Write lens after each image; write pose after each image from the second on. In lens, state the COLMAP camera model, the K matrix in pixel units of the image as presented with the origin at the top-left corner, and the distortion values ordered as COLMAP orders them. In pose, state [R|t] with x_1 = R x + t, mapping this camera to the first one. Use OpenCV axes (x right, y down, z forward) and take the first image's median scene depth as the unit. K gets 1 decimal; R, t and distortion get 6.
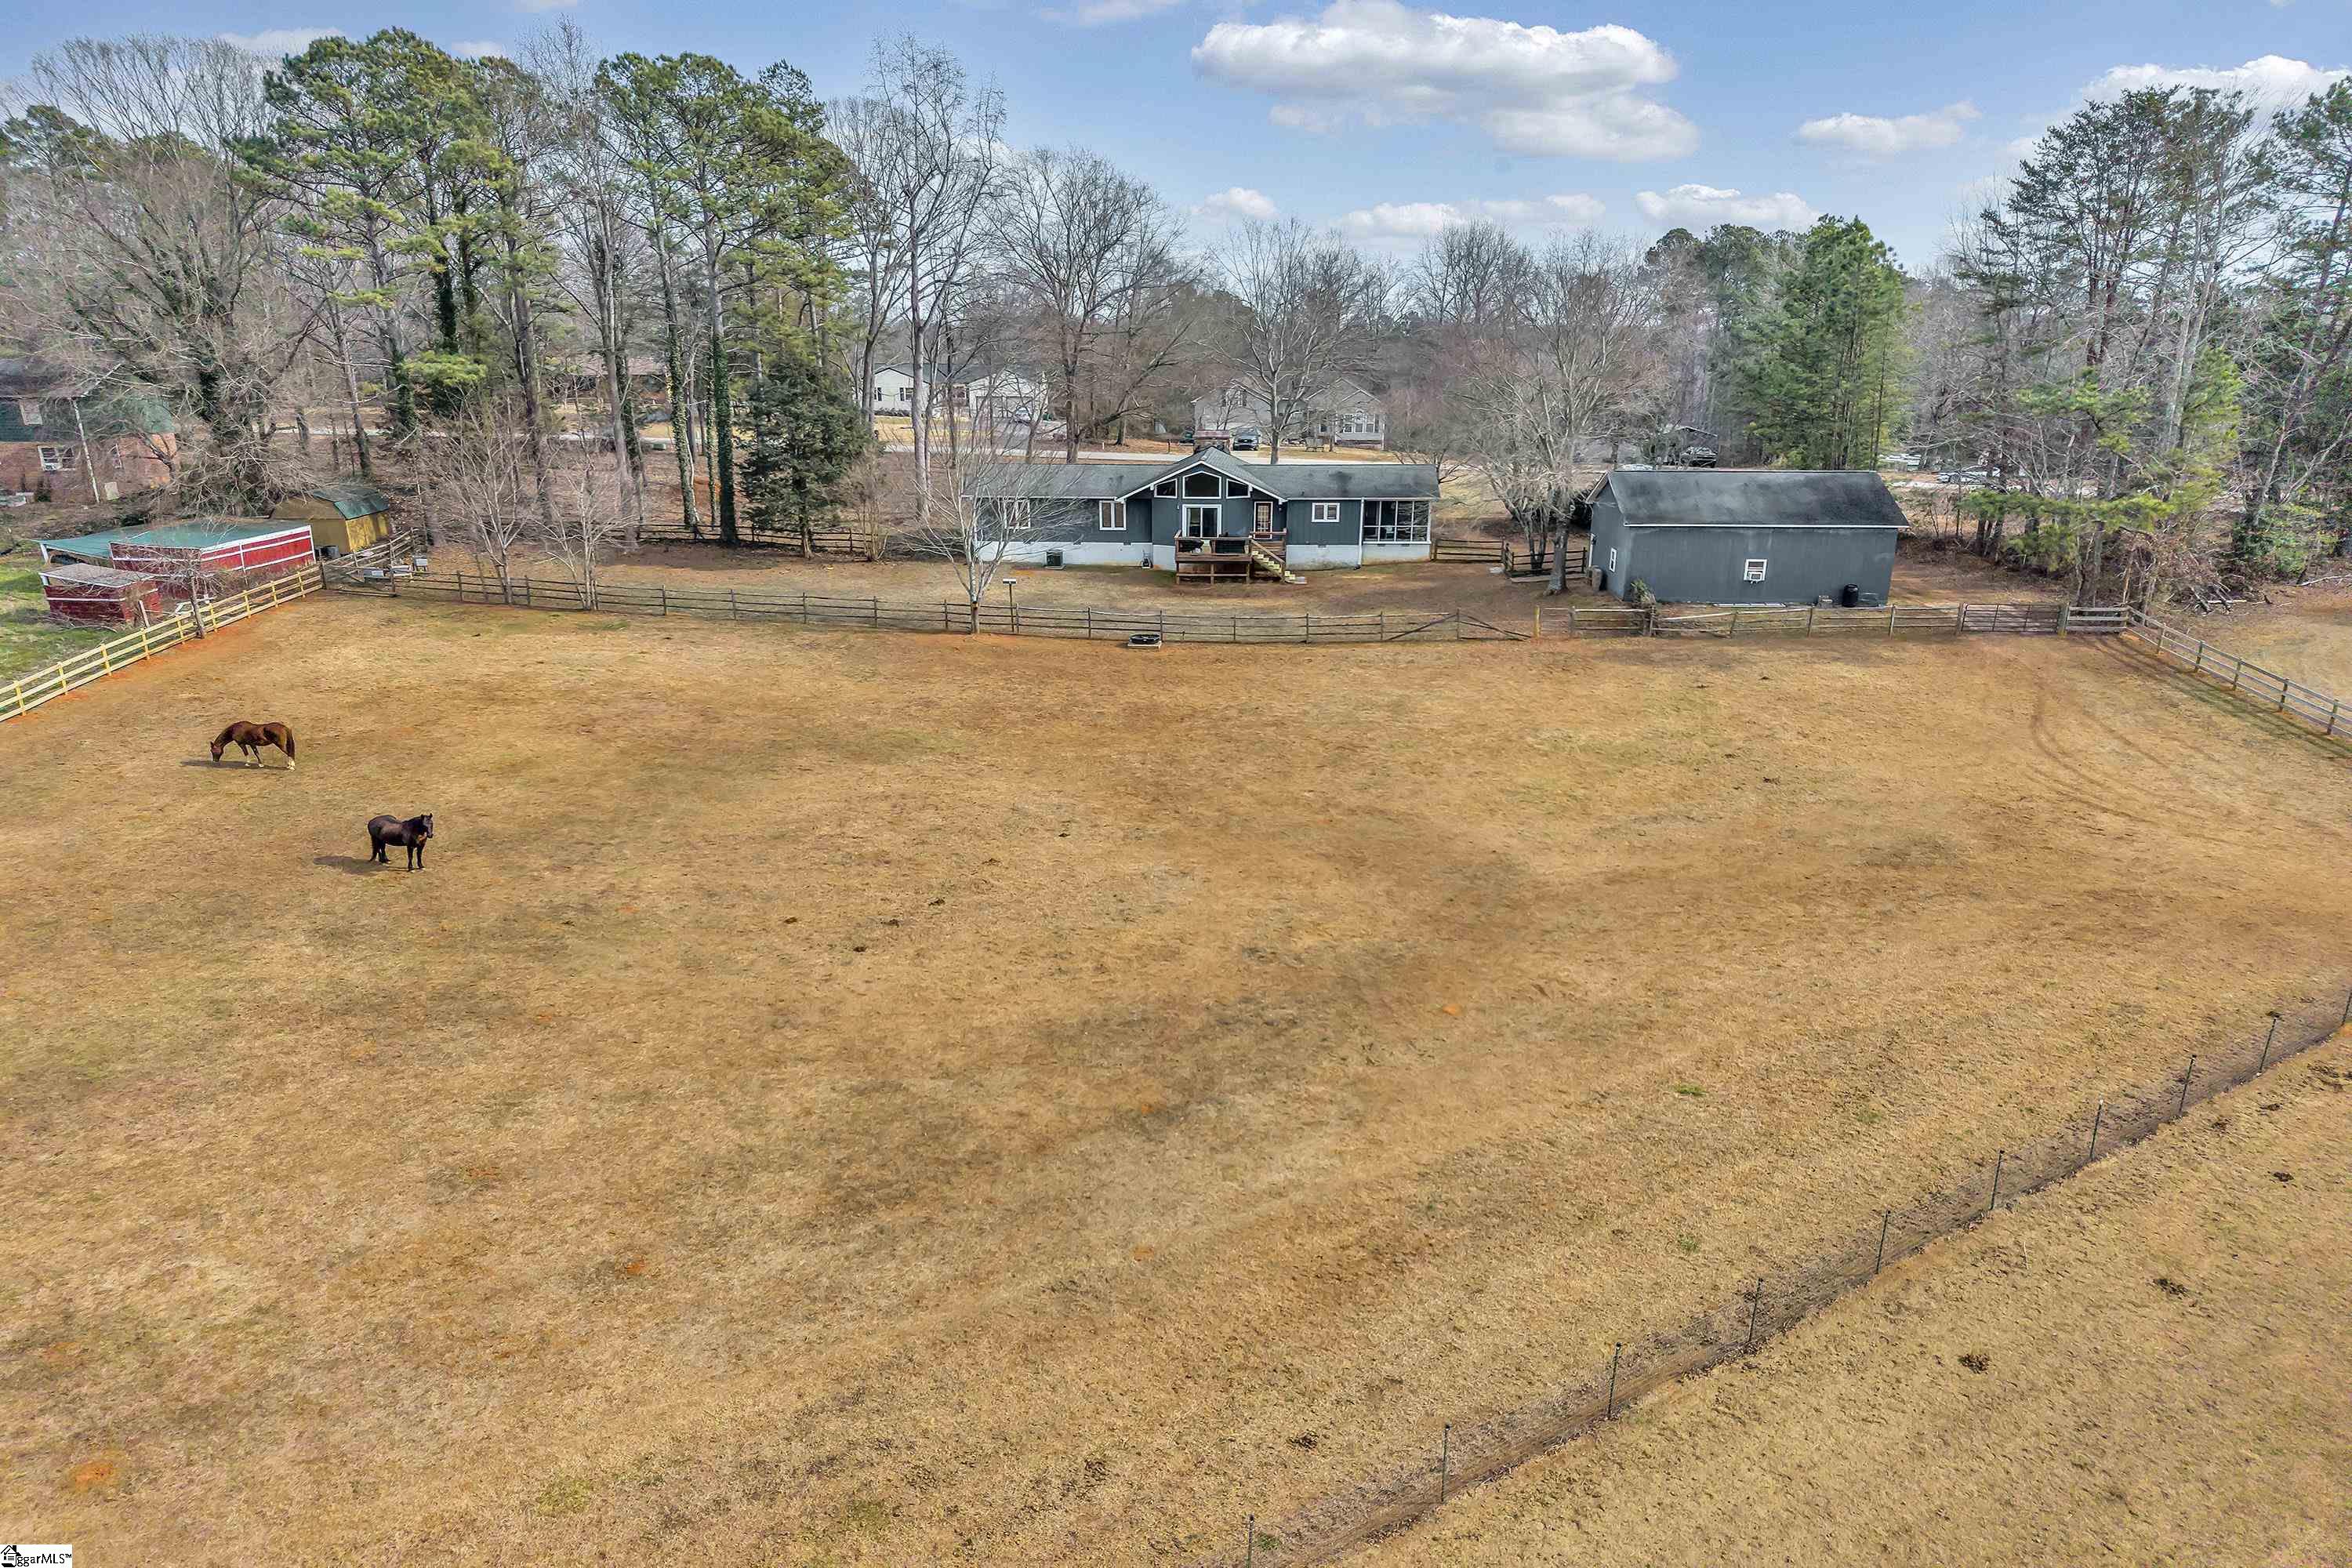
lens RADIAL K [[1765.0, 0, 1164.0], [0, 1765.0, 781.8], [0, 0, 1]] dist [0.010238, -0.007153]
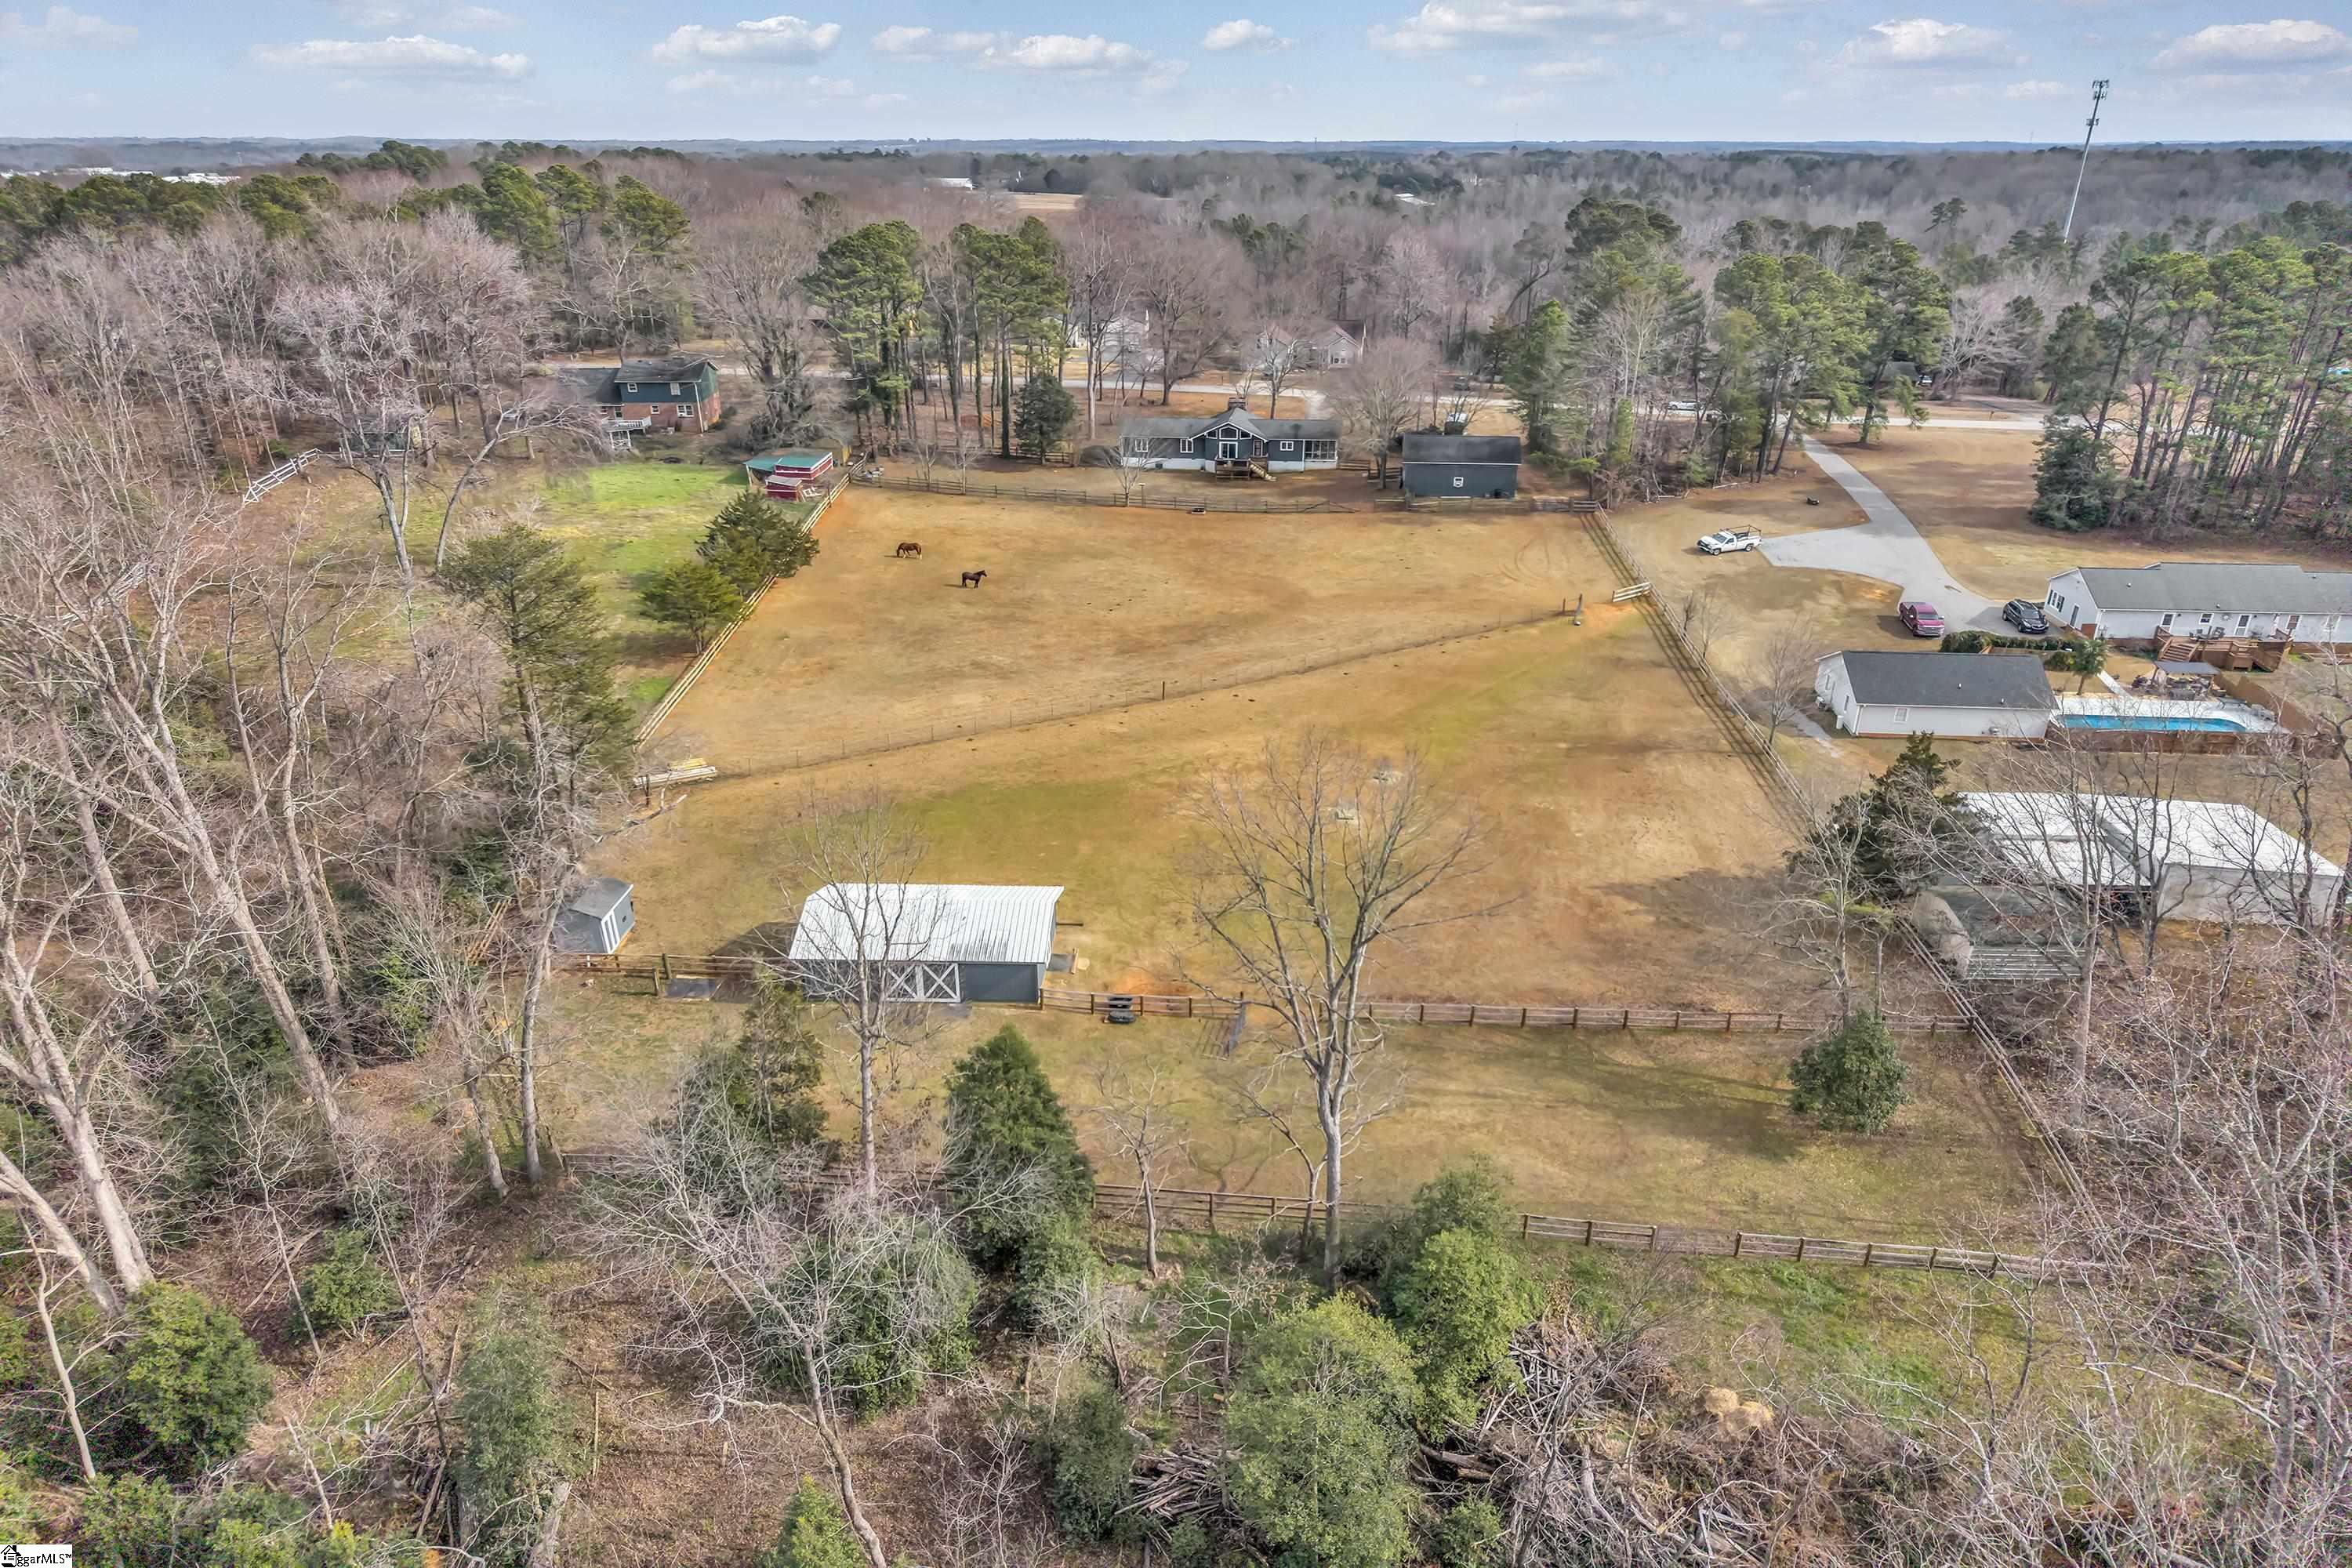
lens RADIAL K [[1765.0, 0, 1178.7], [0, 1765.0, 788.1], [0, 0, 1]] dist [0.010238, -0.007153]
pose [[0.999225, 0.016414, -0.035766, 0.052432], [-0.012501, 0.994181, 0.106994, 0.037564], [0.037314, -0.106464, 0.993616, -1.377269]]
